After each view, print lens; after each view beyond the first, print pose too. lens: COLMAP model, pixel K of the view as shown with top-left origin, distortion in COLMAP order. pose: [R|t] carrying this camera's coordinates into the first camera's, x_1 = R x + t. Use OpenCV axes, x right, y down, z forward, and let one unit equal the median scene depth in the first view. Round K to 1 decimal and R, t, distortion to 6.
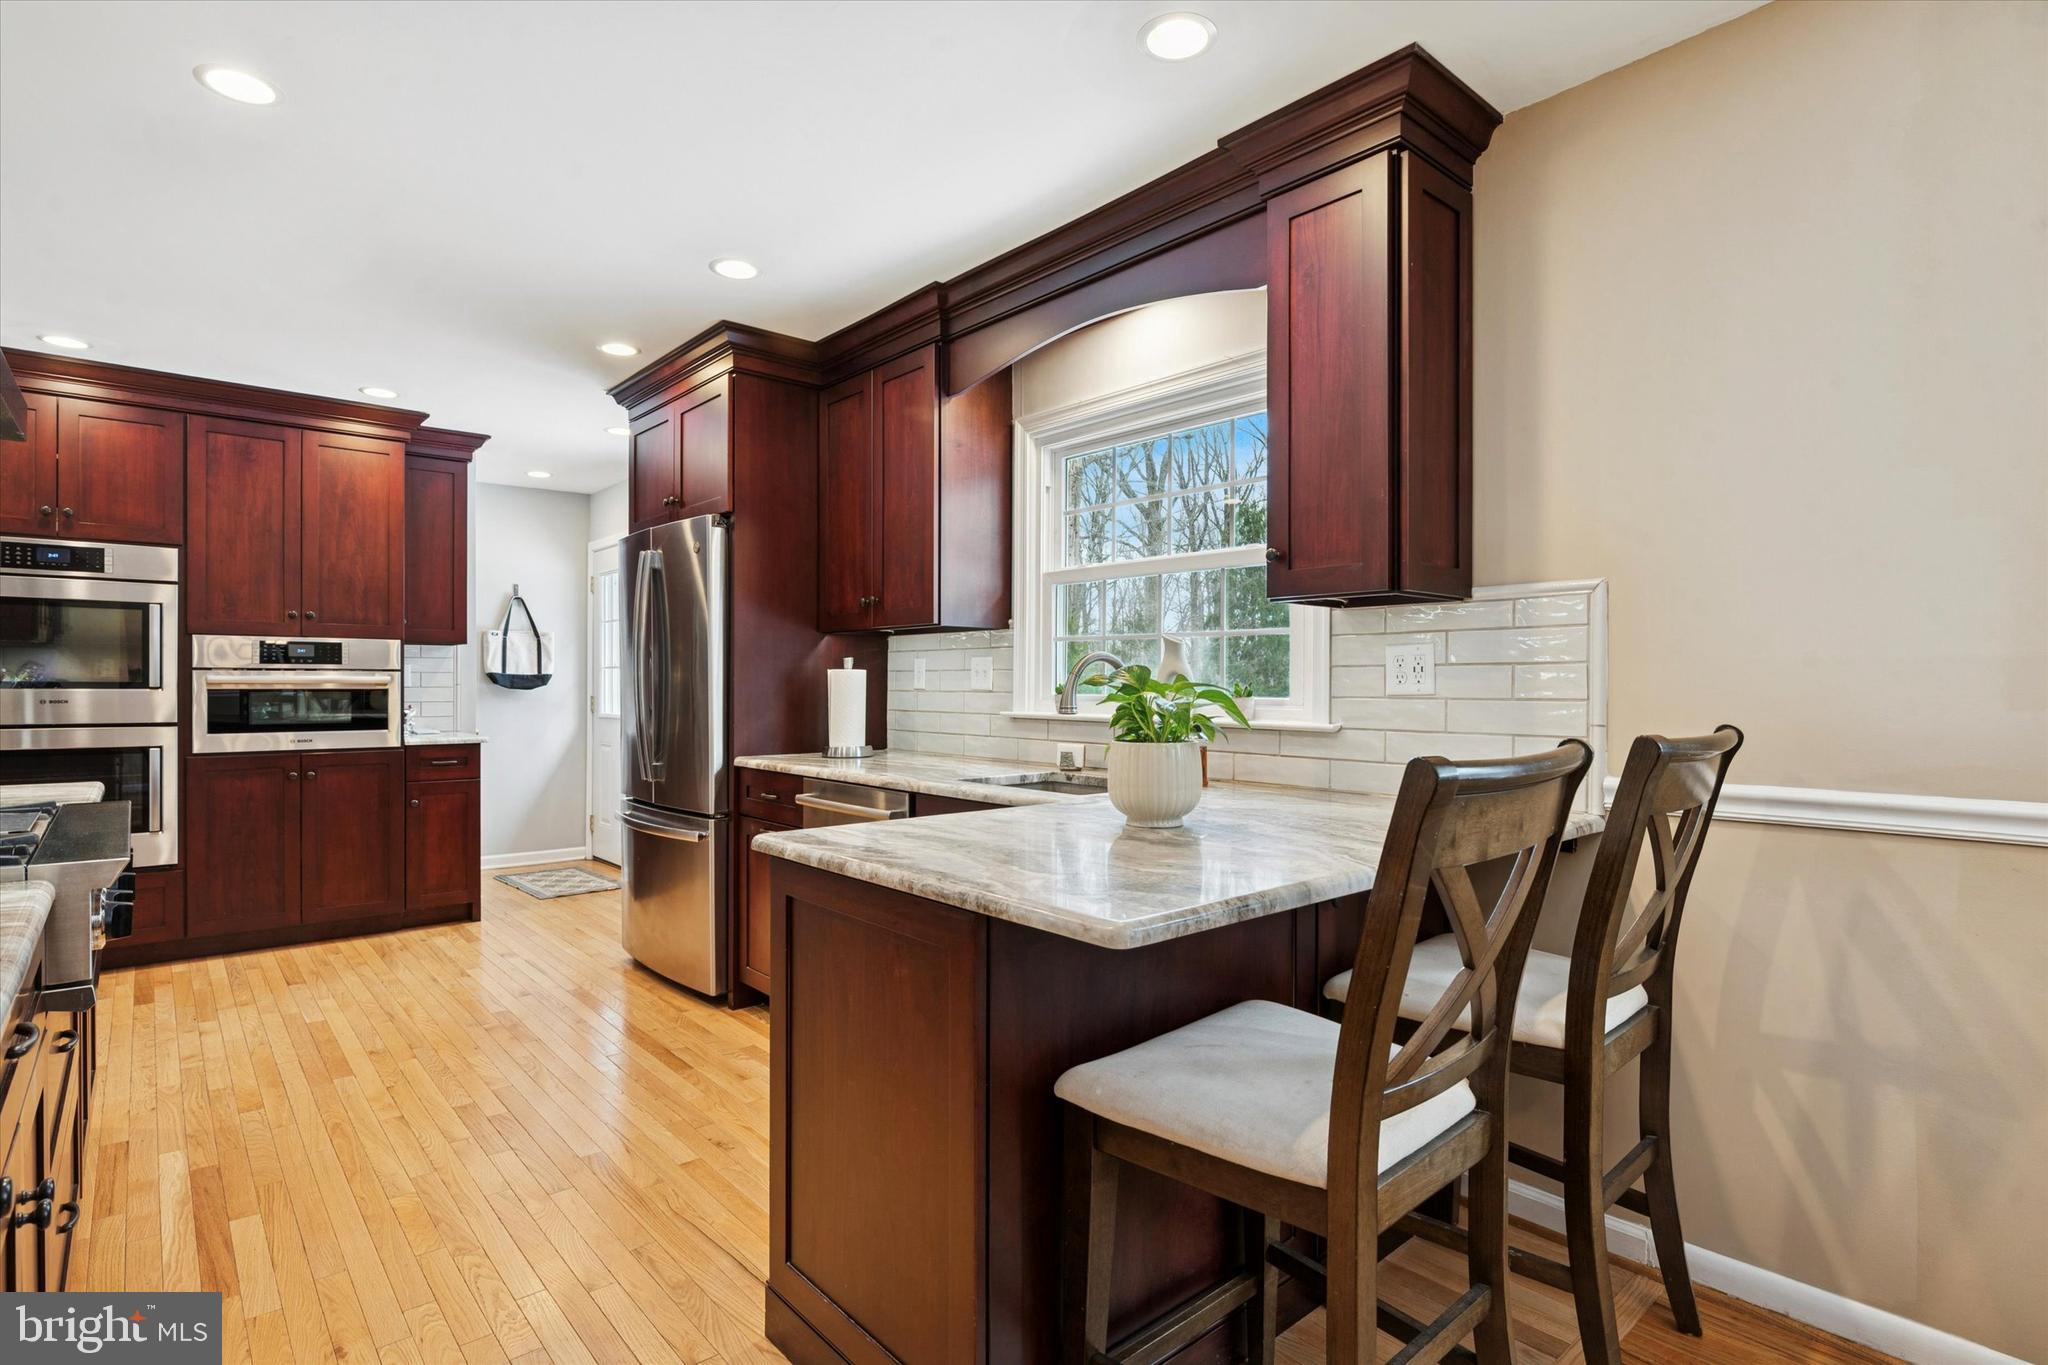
lens RADIAL K [[1013.9, 0, 1030.8], [0, 1013.9, 686.0], [0, 0, 1]] dist [-0.008687, -0.001568]
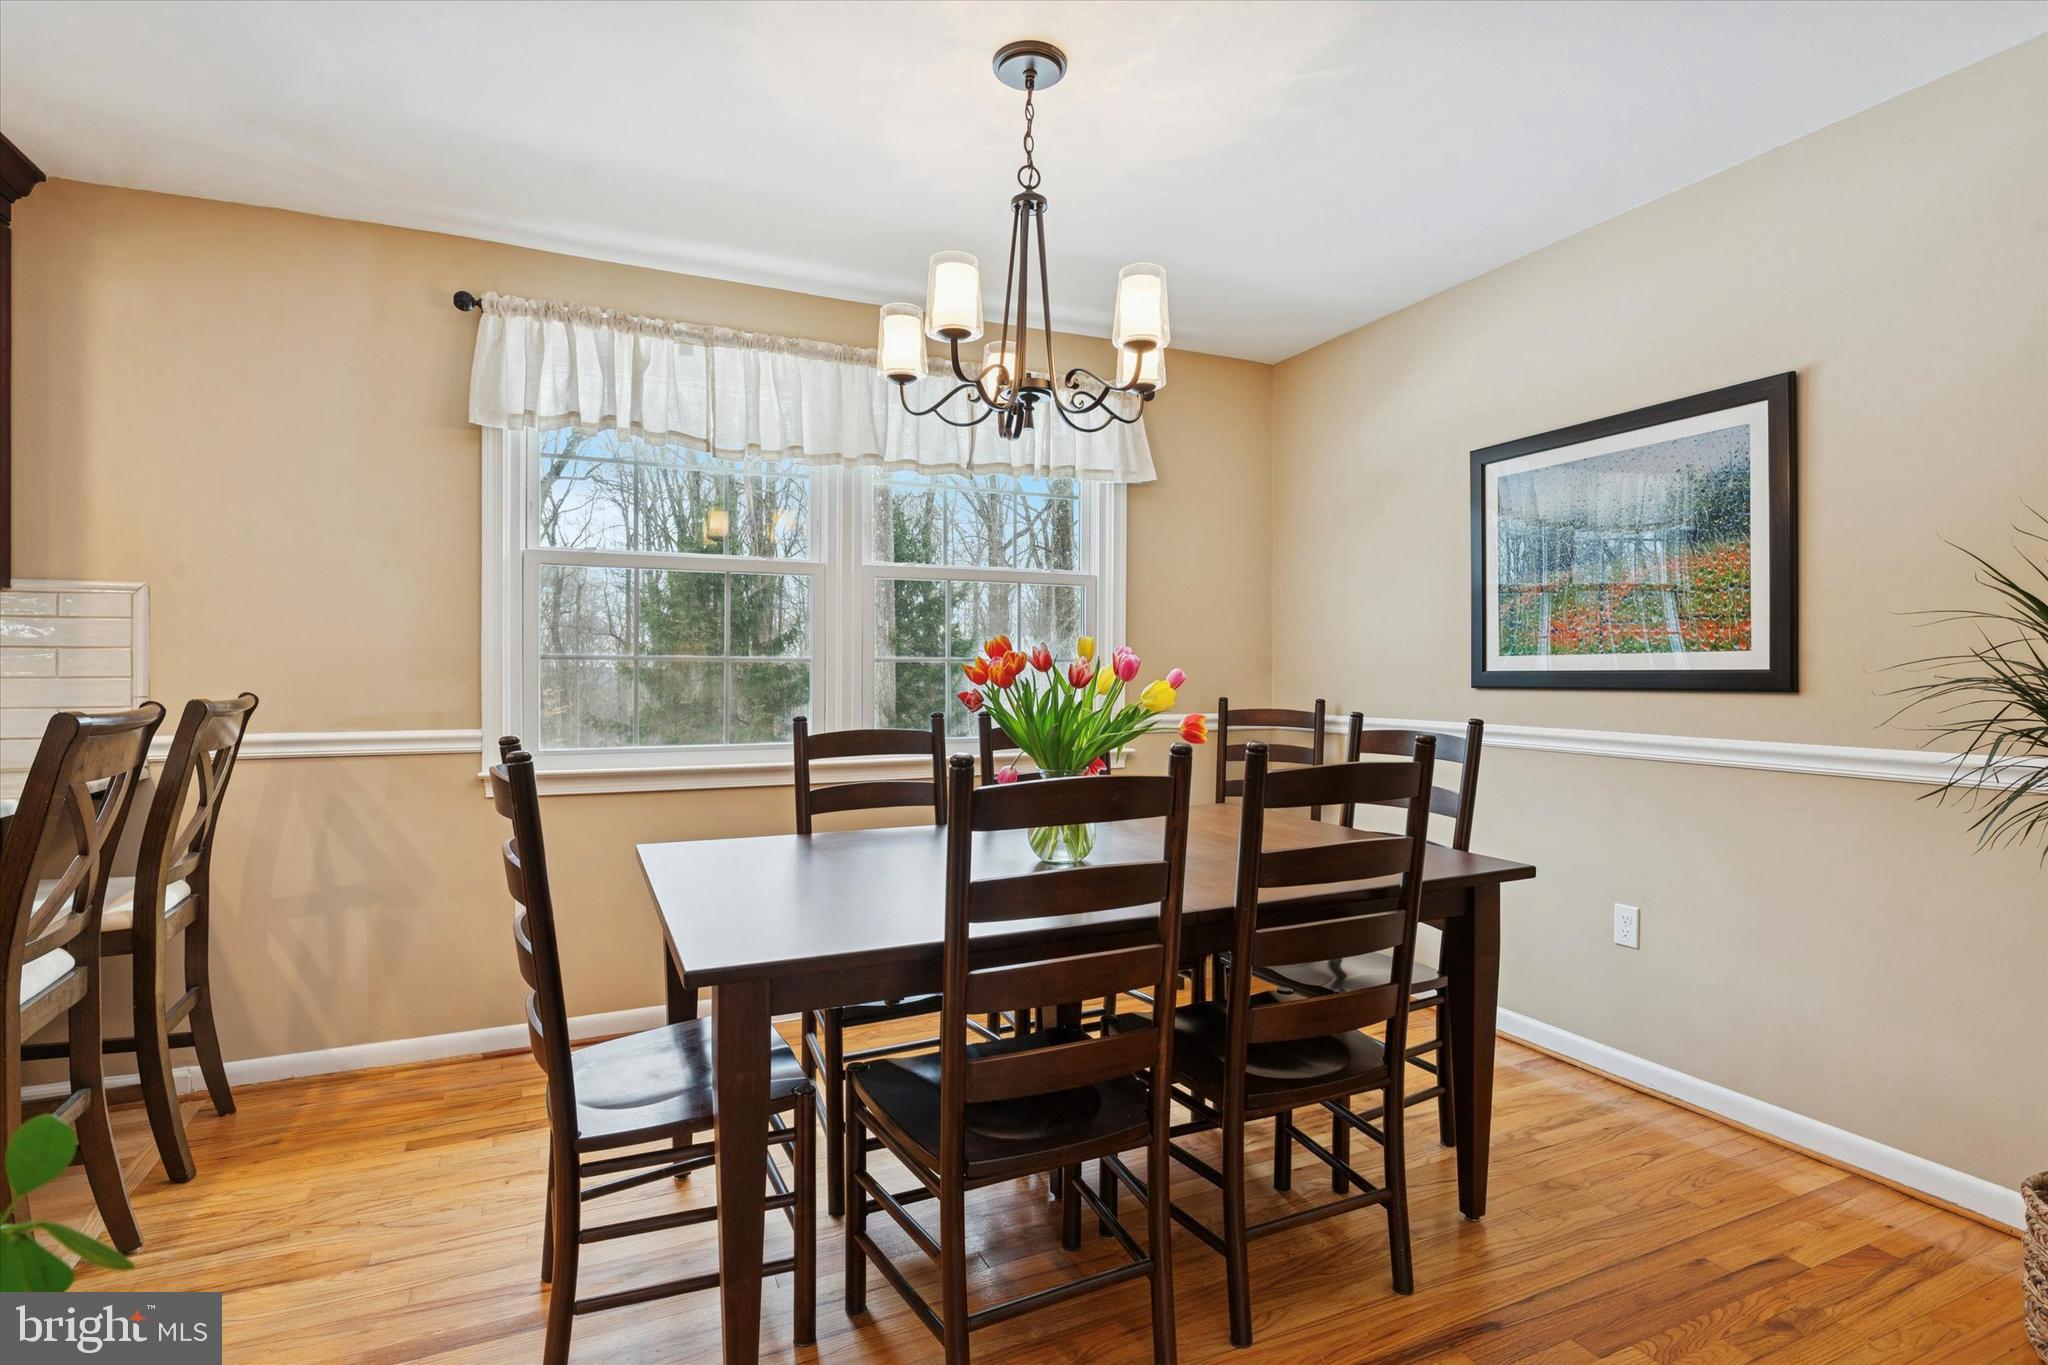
lens RADIAL K [[1013.9, 0, 1027.1], [0, 1013.9, 673.0], [0, 0, 1]] dist [-0.008687, -0.001568]
pose [[0.285269, -0.008213, 0.958412, -0.406779], [0.000651, 0.999965, 0.008375, -0.001923], [-0.958447, -0.001765, 0.285265, -0.526342]]
